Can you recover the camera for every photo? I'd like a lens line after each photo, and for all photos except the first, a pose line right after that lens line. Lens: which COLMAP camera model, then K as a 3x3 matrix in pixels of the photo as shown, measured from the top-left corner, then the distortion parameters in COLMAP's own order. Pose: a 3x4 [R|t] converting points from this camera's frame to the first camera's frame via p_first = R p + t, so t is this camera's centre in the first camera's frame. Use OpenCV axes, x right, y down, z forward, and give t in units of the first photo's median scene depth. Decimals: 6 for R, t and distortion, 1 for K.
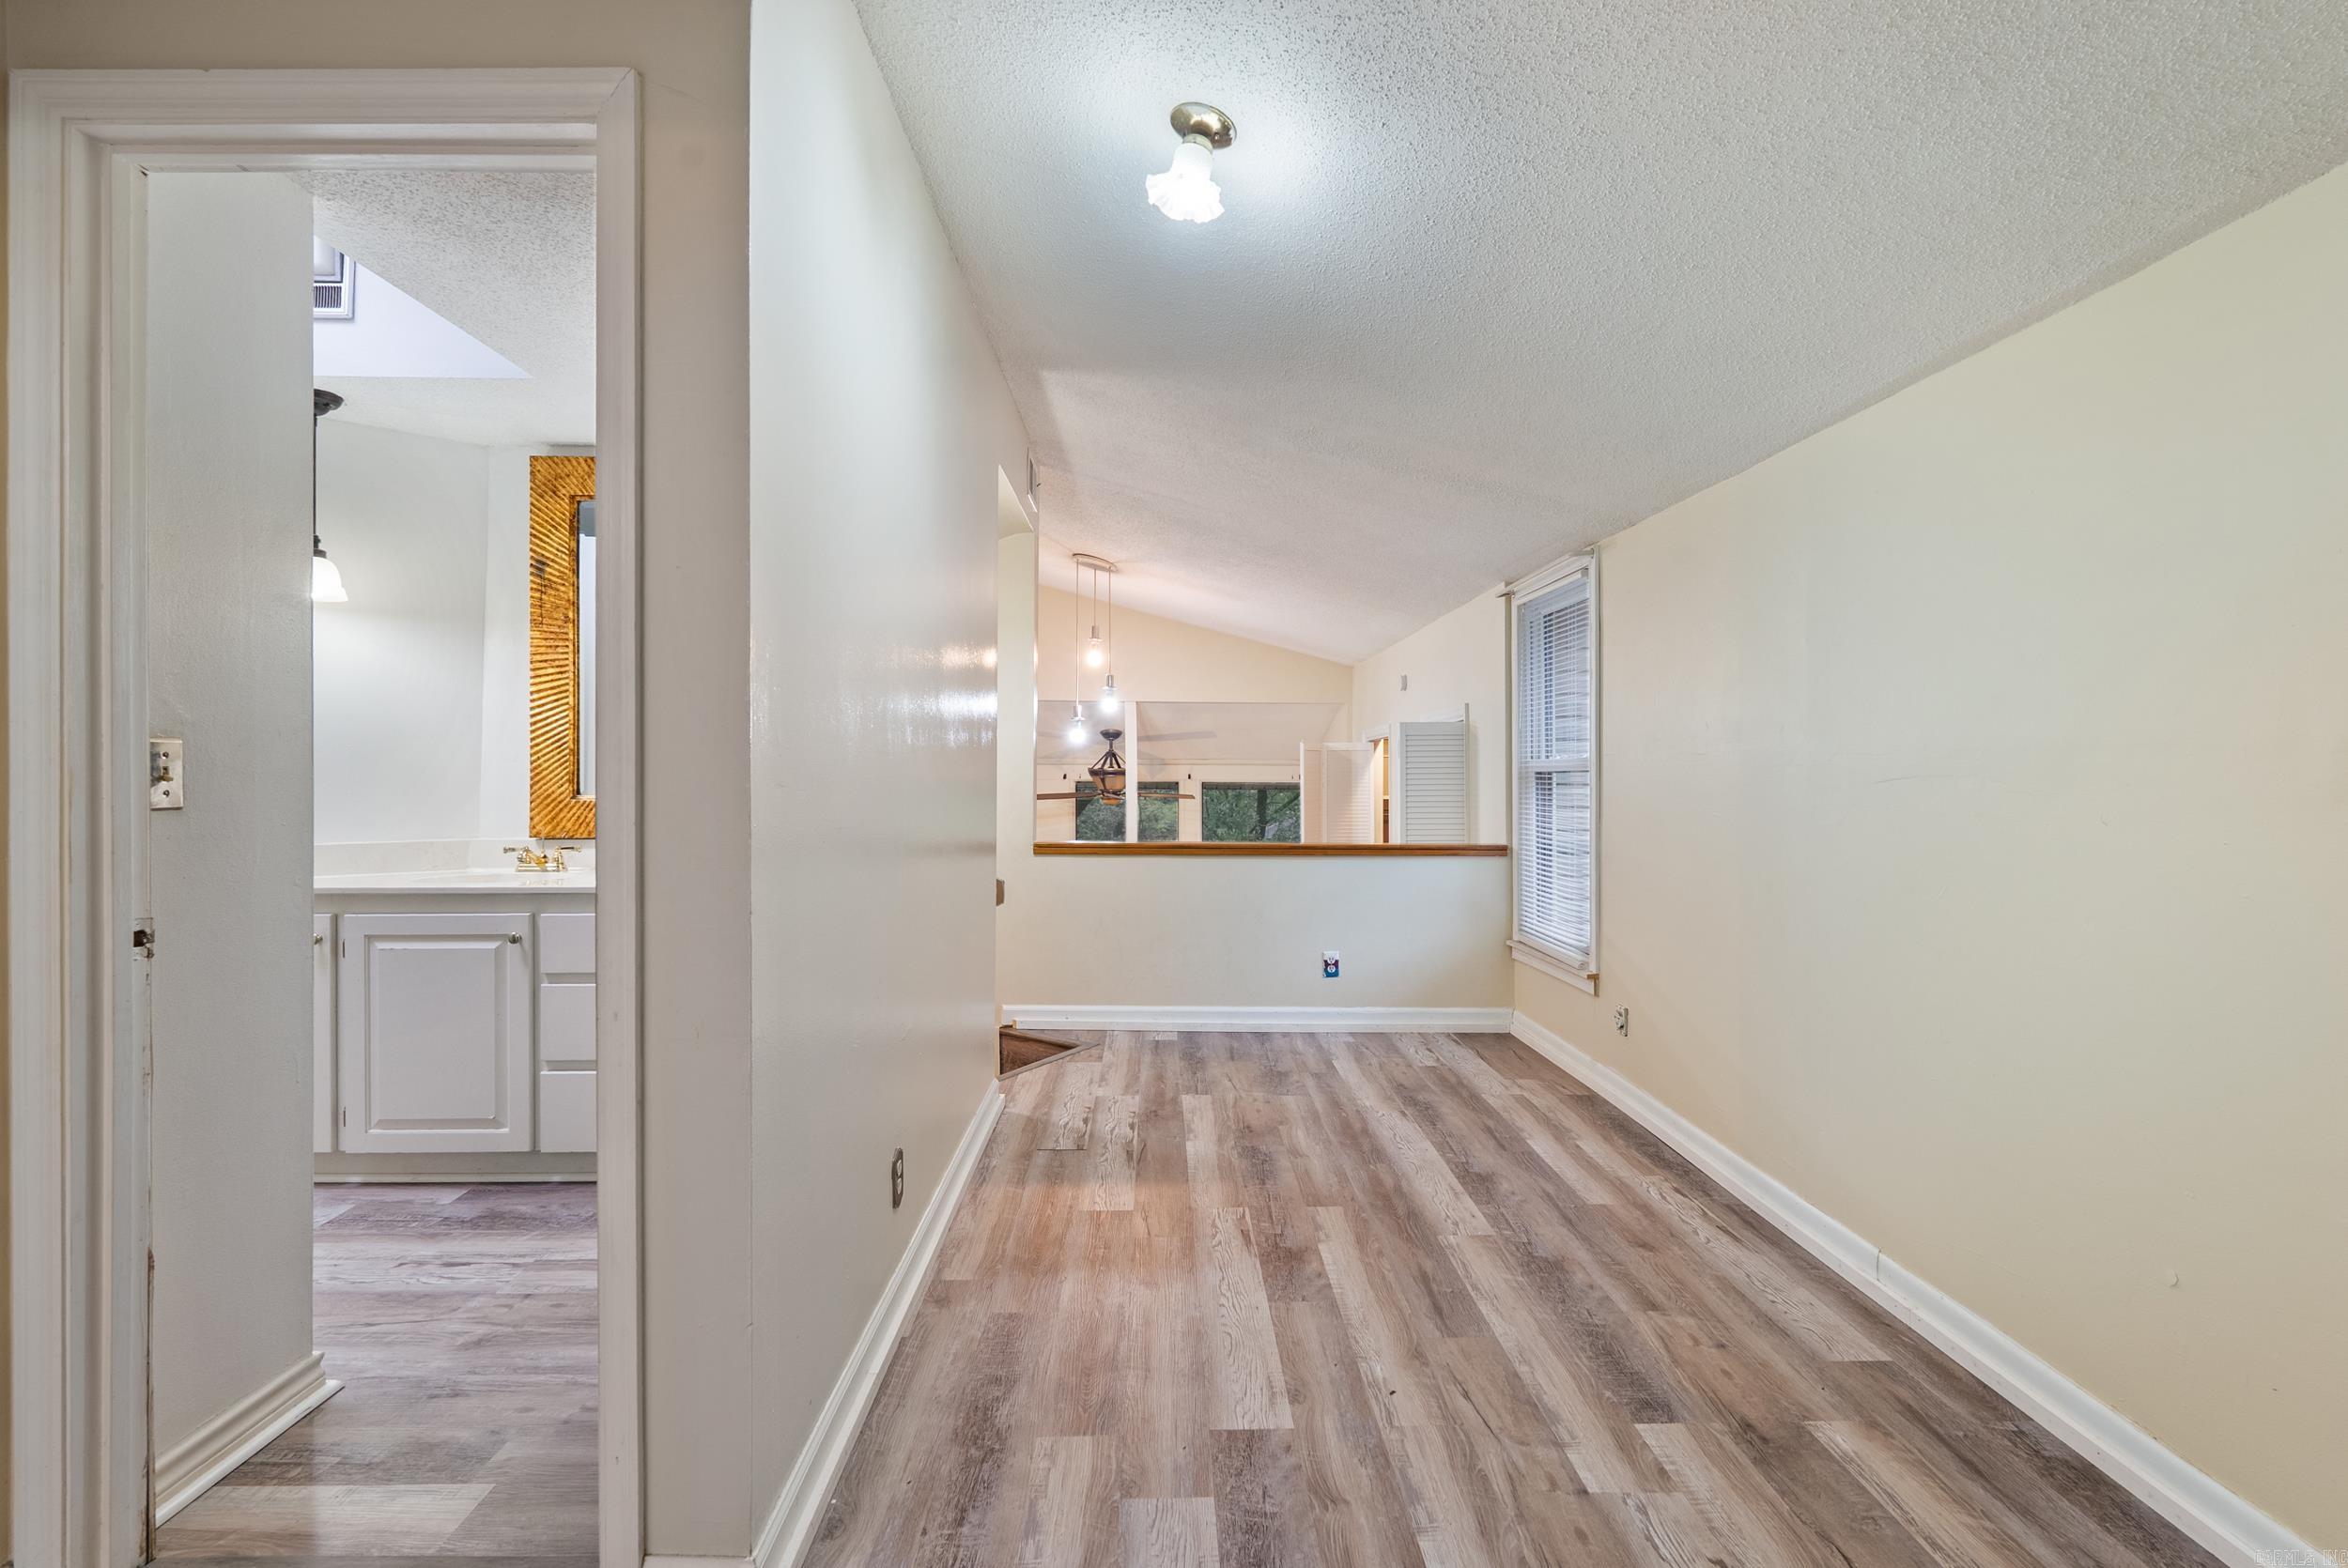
lens RADIAL K [[1041.6, 0, 1159.9], [0, 1041.6, 783.8], [0, 0, 1]] dist [0.002726, 0.000459]
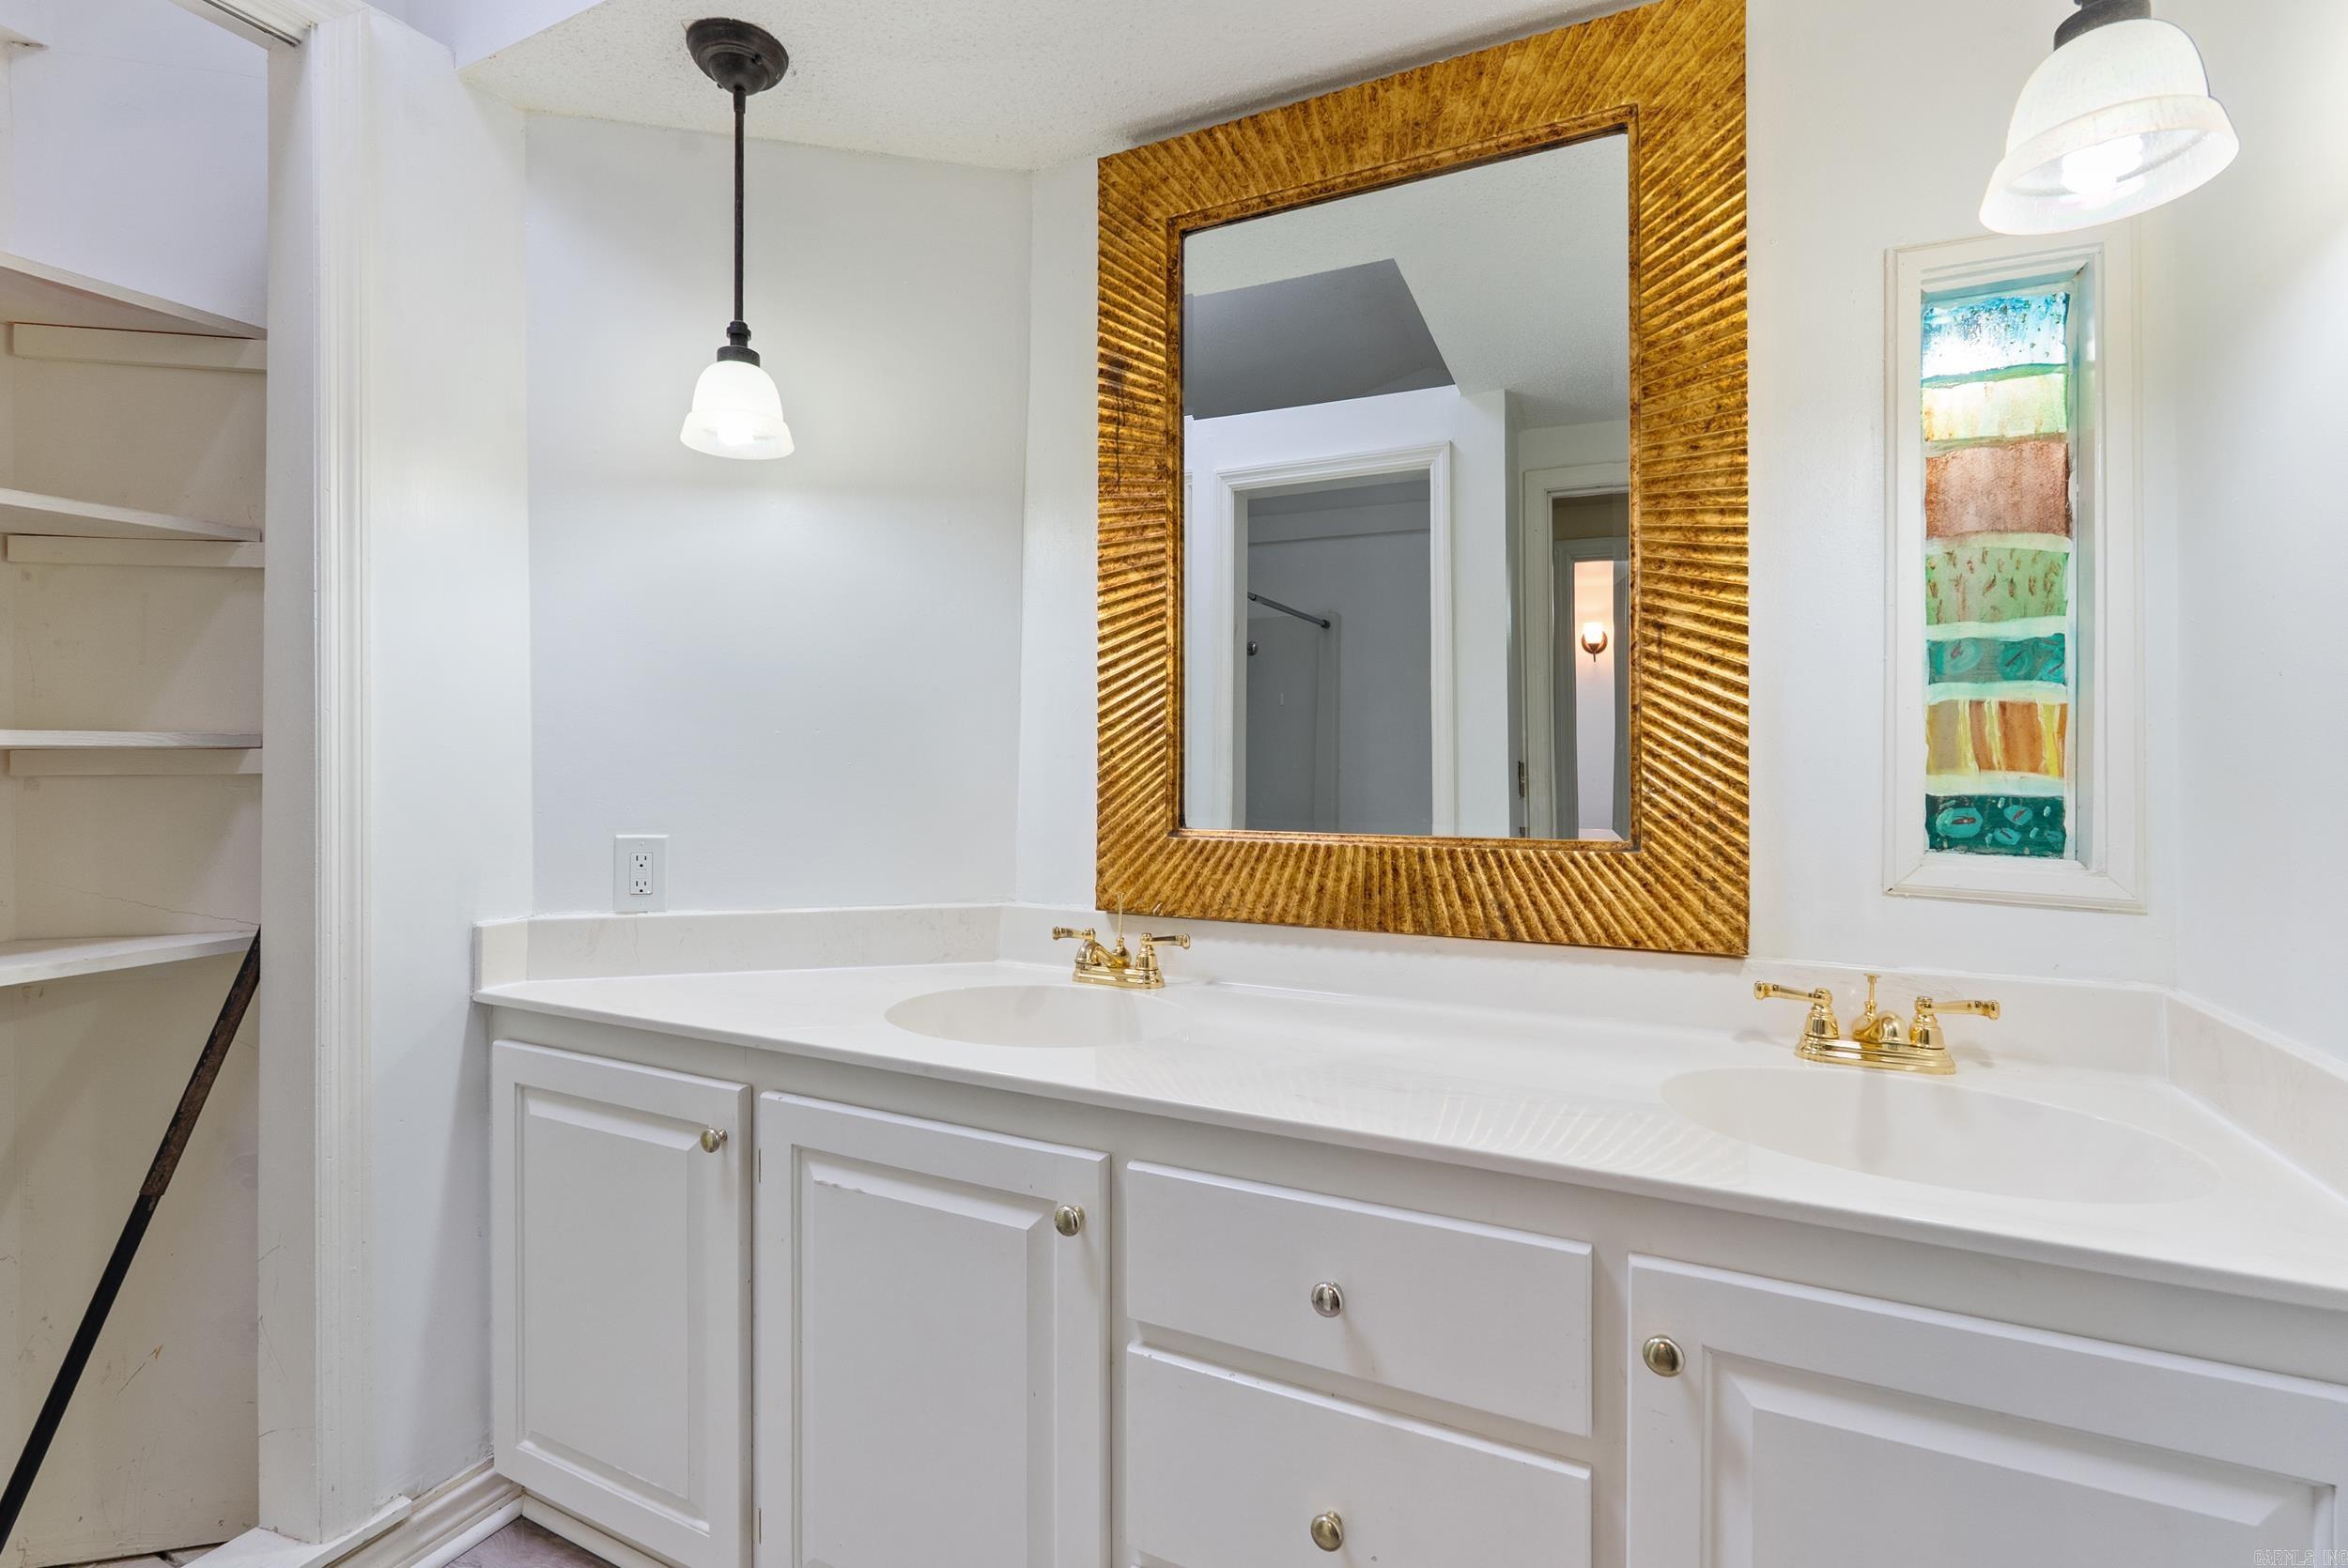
lens RADIAL K [[1041.6, 0, 1178.4], [0, 1041.6, 769.7], [0, 0, 1]] dist [0.002726, 0.000459]
pose [[0.898298, 0.002767, -0.439377, -0.346458], [-0.001606, 0.999994, 0.003013, -0.018058], [0.439383, -0.002001, 0.898298, 0.562801]]
